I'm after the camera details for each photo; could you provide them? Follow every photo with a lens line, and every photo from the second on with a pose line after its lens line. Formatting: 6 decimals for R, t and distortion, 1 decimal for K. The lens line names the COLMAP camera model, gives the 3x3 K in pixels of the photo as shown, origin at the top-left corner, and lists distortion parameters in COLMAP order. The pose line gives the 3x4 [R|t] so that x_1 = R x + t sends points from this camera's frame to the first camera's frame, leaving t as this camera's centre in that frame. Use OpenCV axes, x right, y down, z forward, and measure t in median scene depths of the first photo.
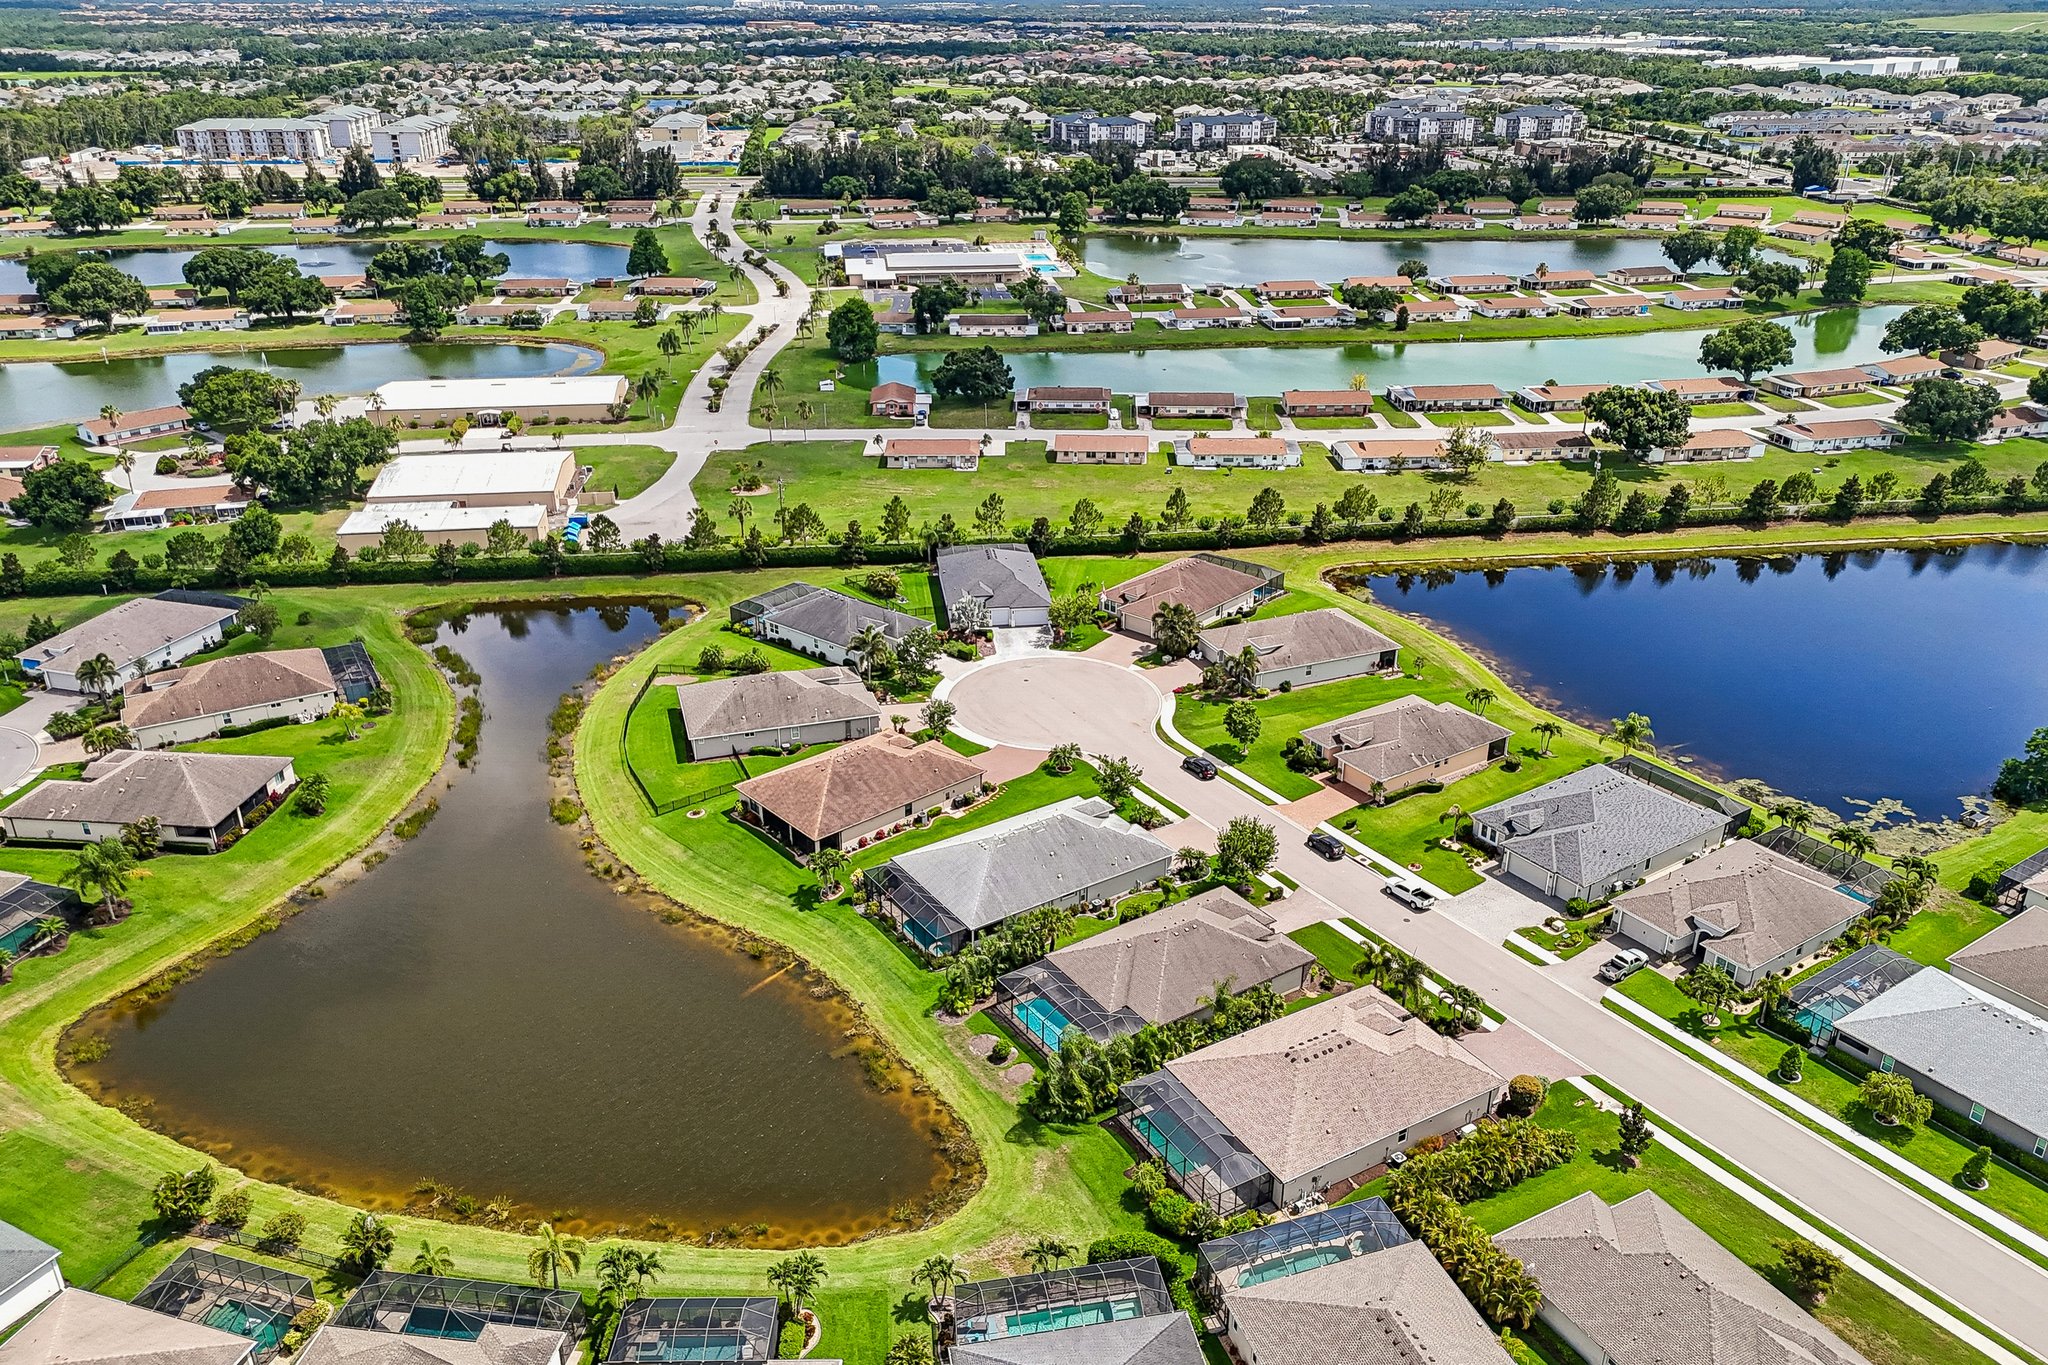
lens RADIAL K [[1507.3, 0, 1024.0], [0, 1507.3, 682.5], [0, 0, 1]] dist [0.069345, -0.068645]
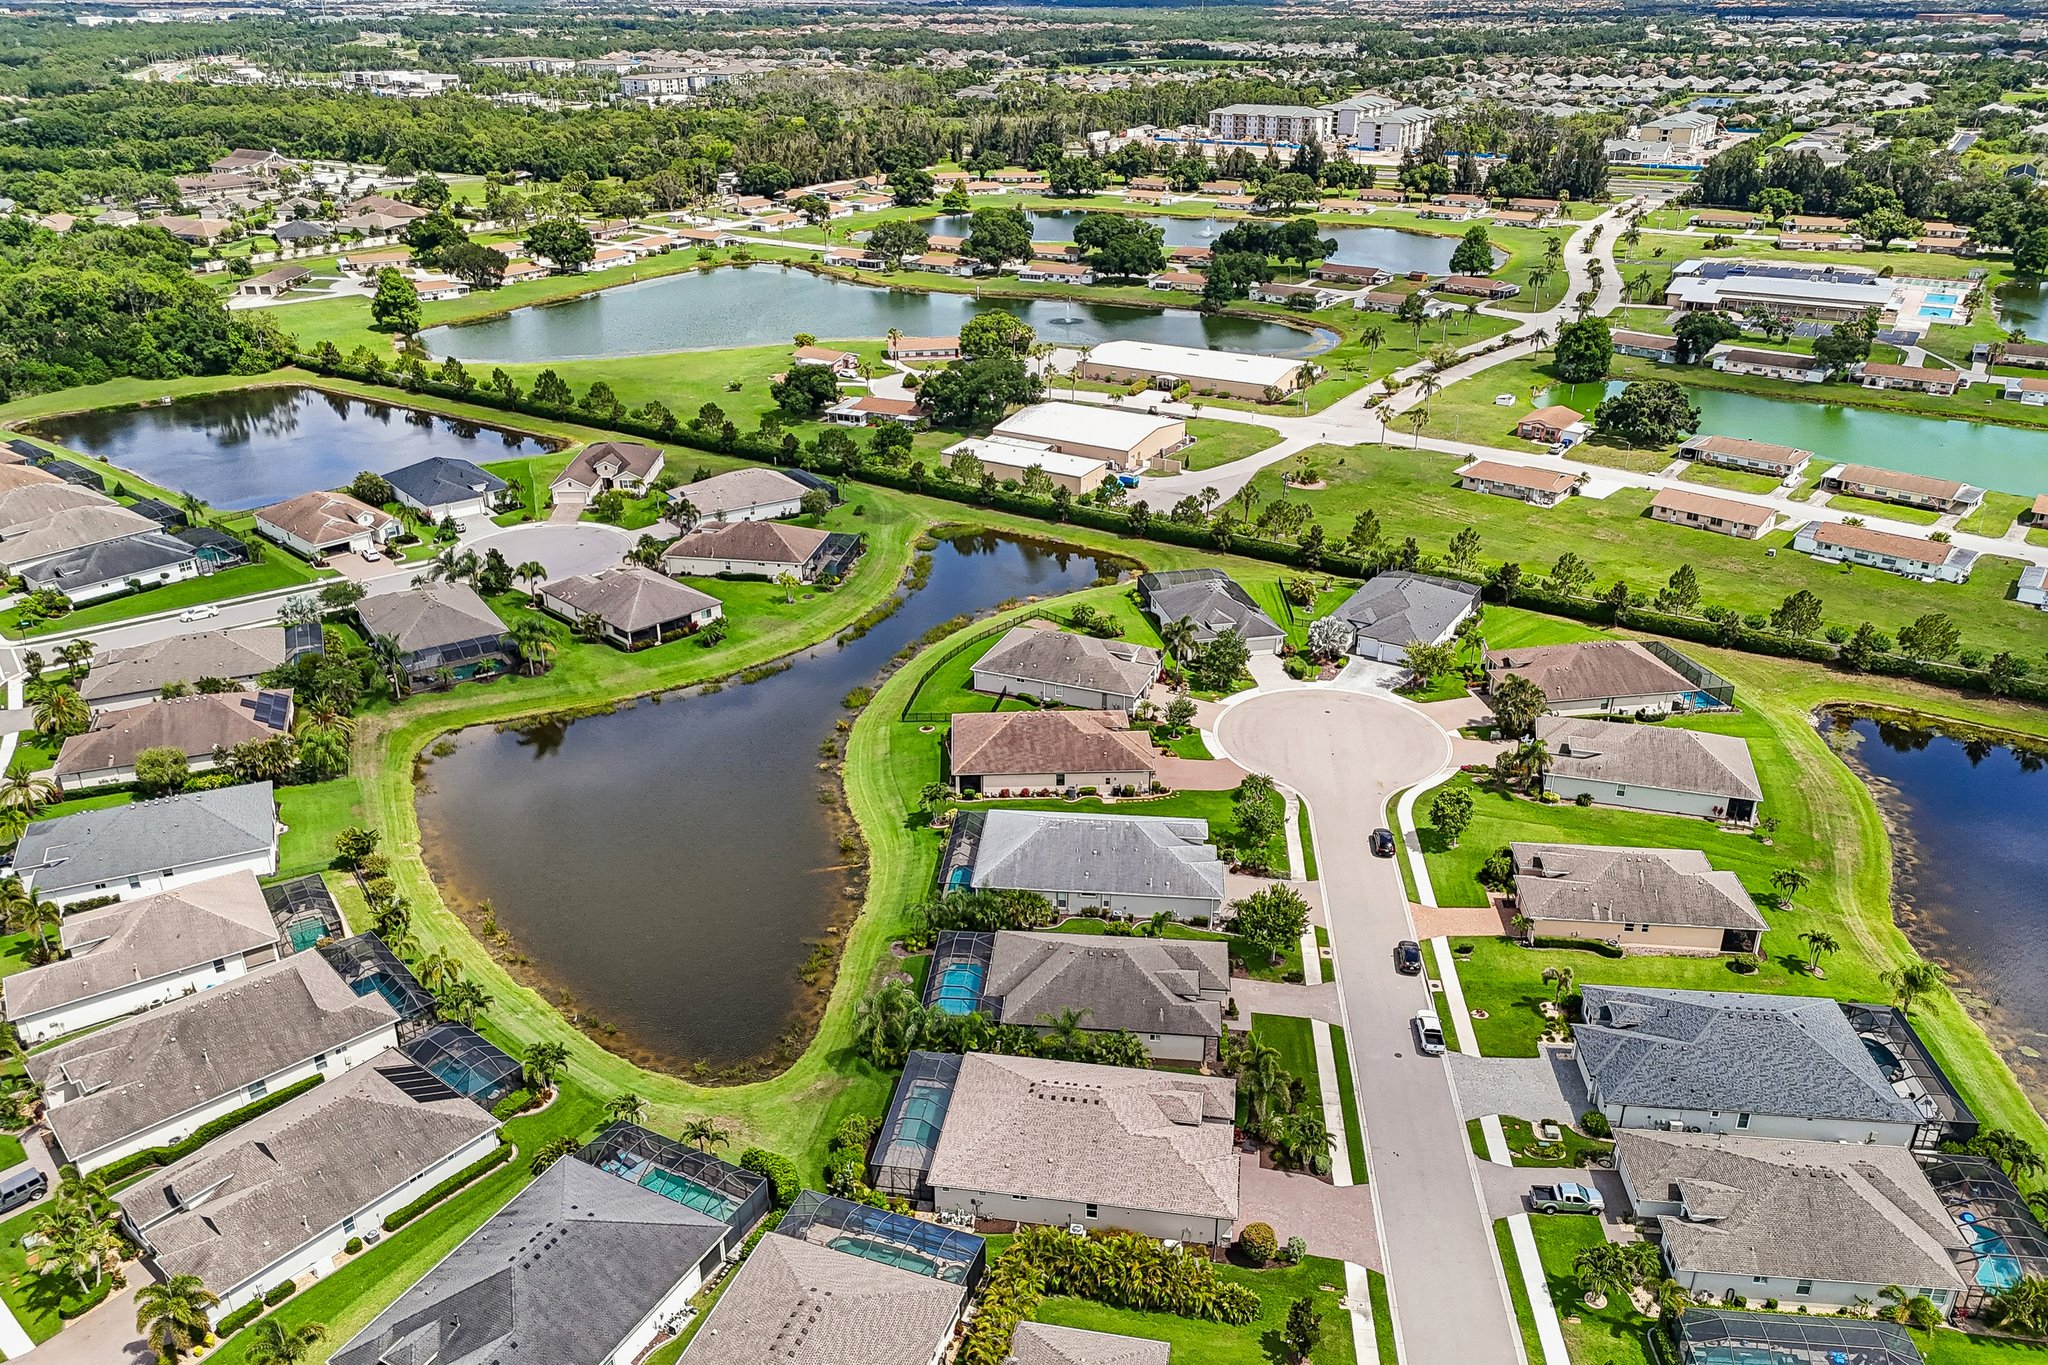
lens RADIAL K [[1507.3, 0, 1024.0], [0, 1507.3, 682.5], [0, 0, 1]] dist [0.069345, -0.068645]
pose [[0.776379, 0.260657, -0.573842, 0.290556], [-0.258486, 0.962064, 0.087281, -0.038932], [0.574823, 0.080567, 0.814302, 0.078041]]
